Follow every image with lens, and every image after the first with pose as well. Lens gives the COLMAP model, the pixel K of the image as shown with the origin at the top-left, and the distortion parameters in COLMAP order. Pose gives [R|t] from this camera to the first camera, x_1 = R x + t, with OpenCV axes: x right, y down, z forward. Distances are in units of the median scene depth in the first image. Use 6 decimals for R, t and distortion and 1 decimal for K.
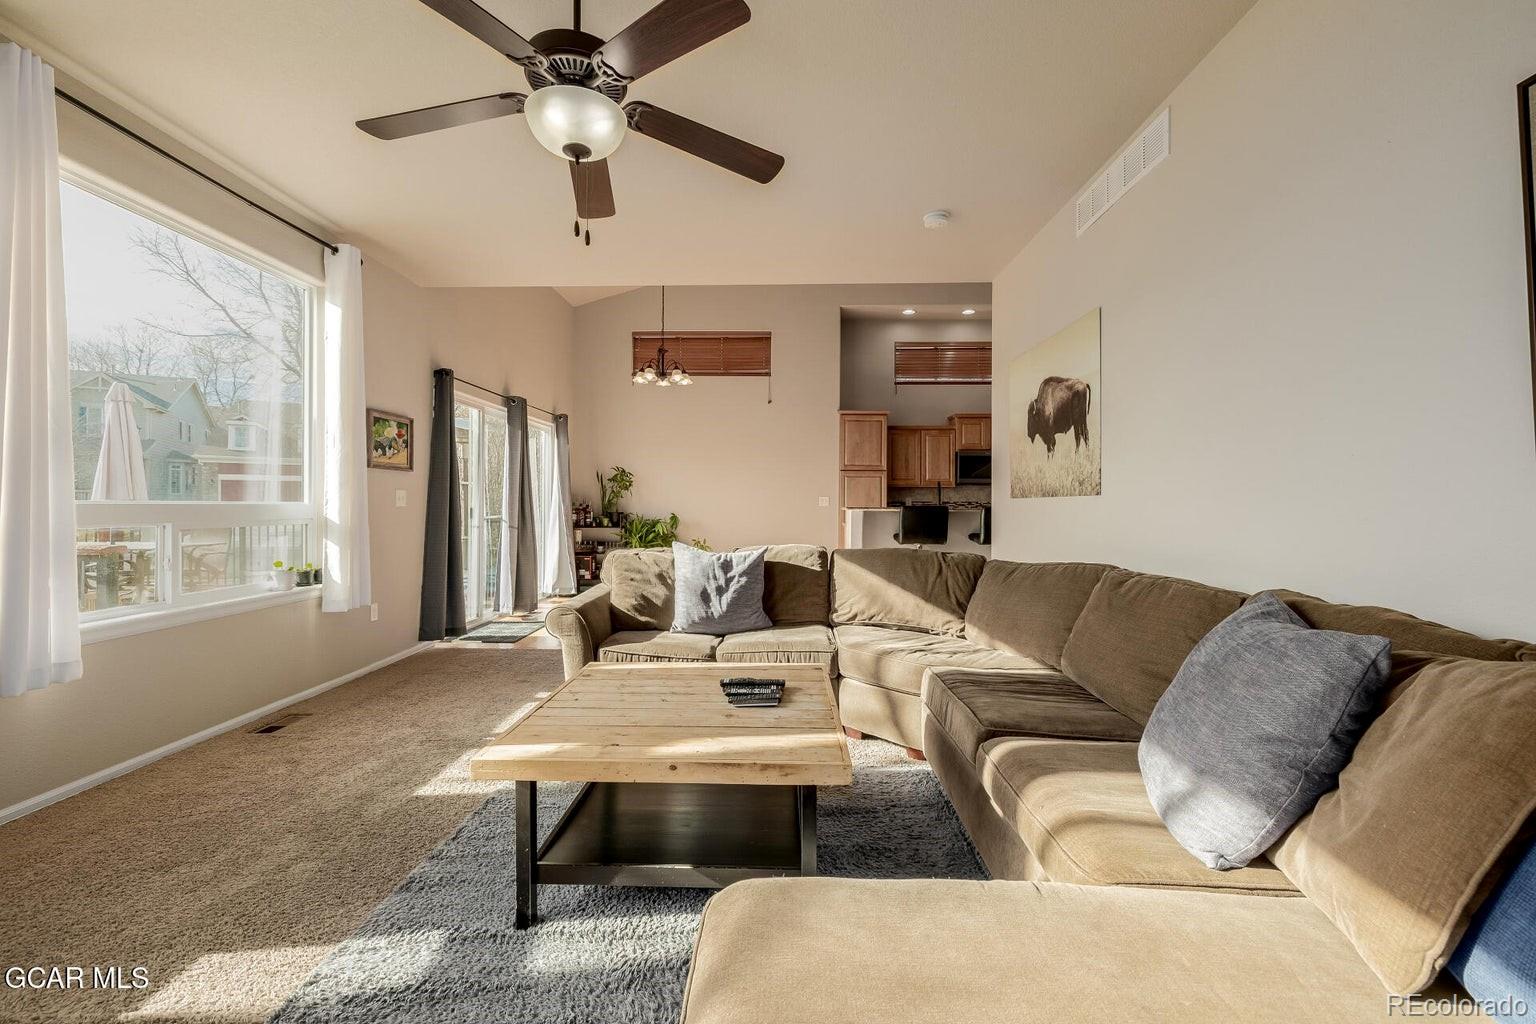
lens RADIAL K [[649.5, 0, 759.4], [0, 649.5, 502.5], [0, 0, 1]] dist [0.000087, 0.000071]
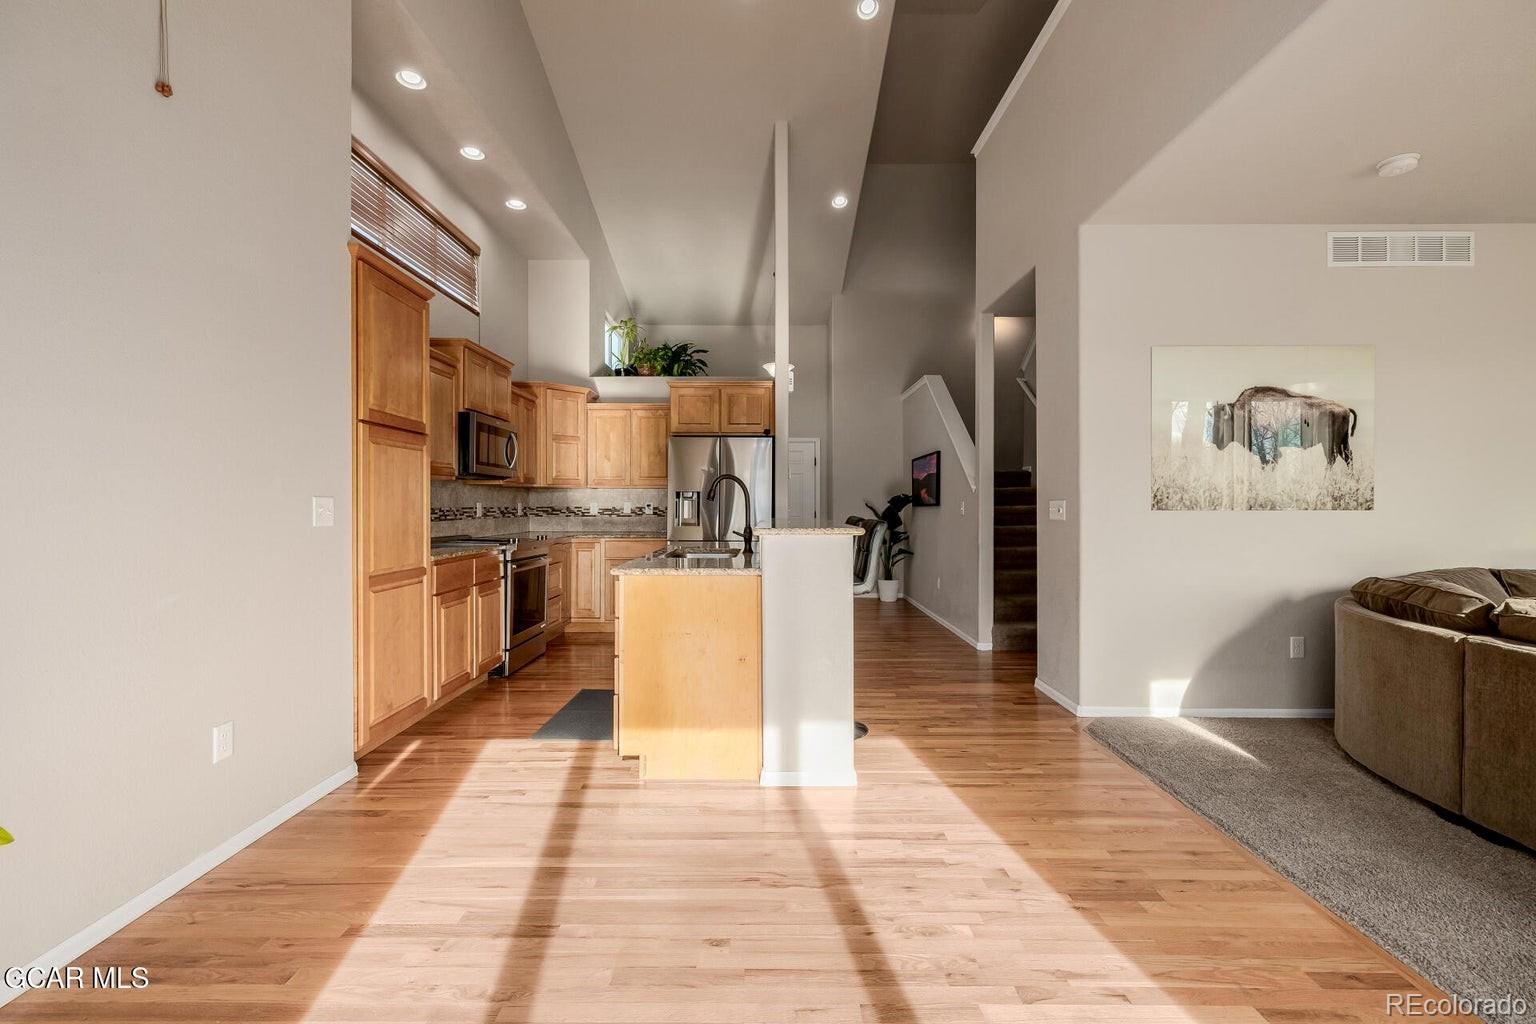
lens RADIAL K [[672.5, 0, 775.7], [0, 672.5, 506.9], [0, 0, 1]] dist [-0.001024, 0.000490]
pose [[-0.034945, -0.004813, 0.999378, -0.431770], [-0.004650, 0.999978, 0.004653, -0.012658], [-0.999378, -0.004485, -0.034967, 1.456445]]
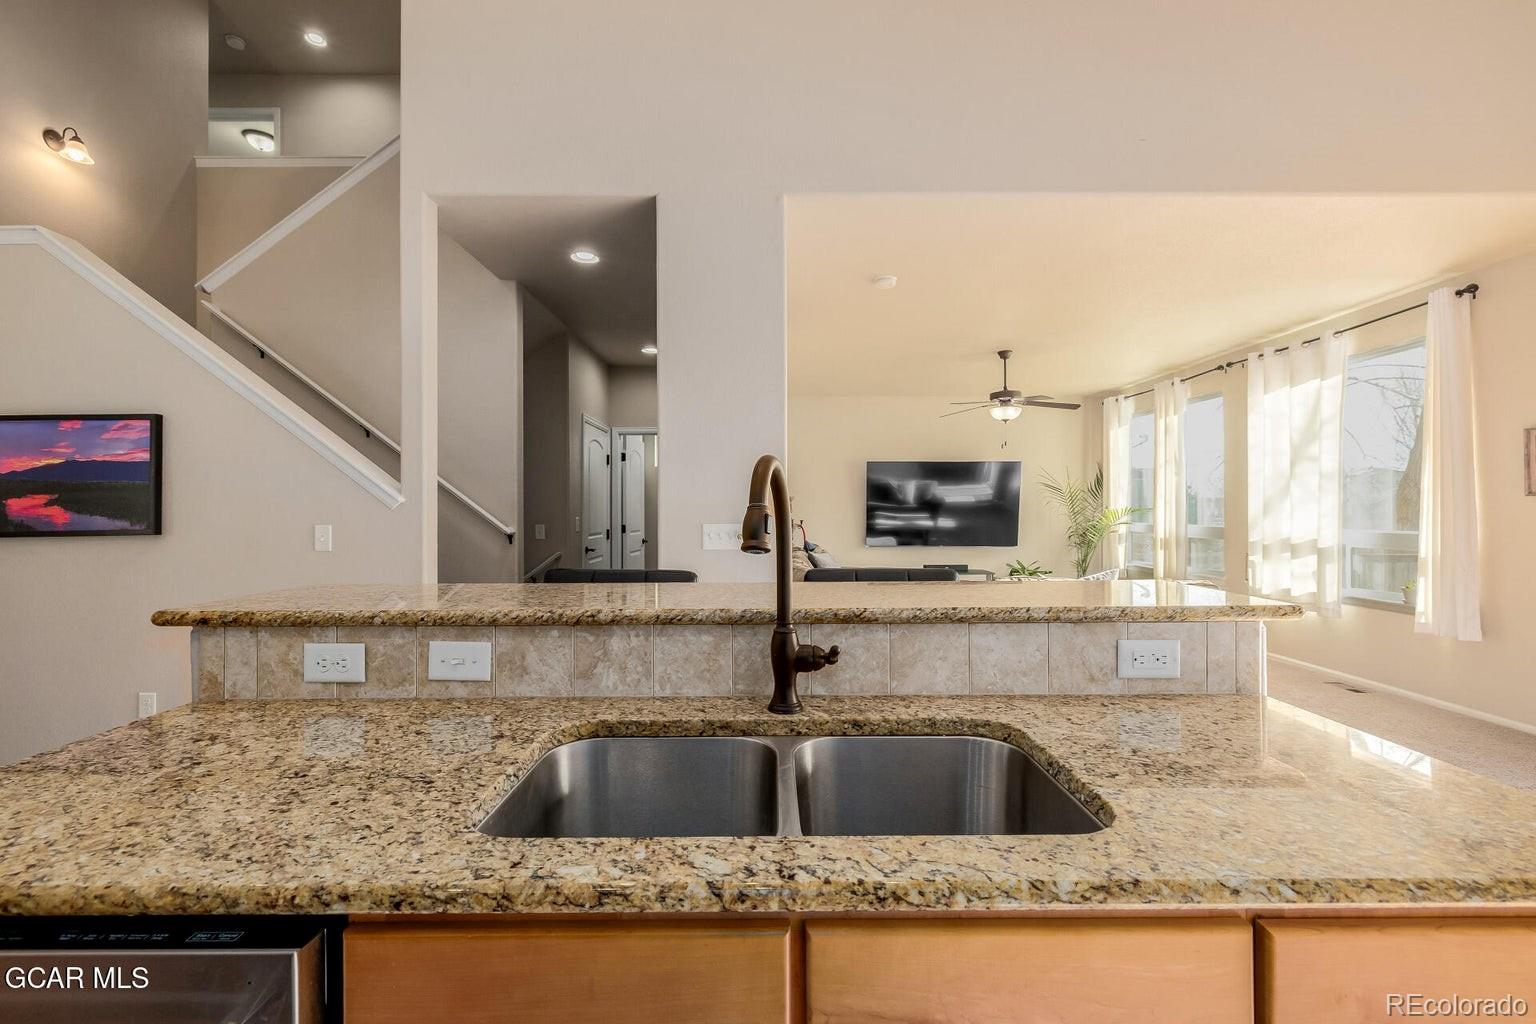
lens RADIAL K [[662.4, 0, 768.0], [0, 662.4, 512.0], [0, 0, 1]] dist [0.001258, 0.000210]
pose [[-0.999260, 0.001623, -0.038437, 0.423439], [0.001630, 0.999999, -0.000138, -0.031506], [0.038437, -0.000201, -0.999261, 1.733187]]
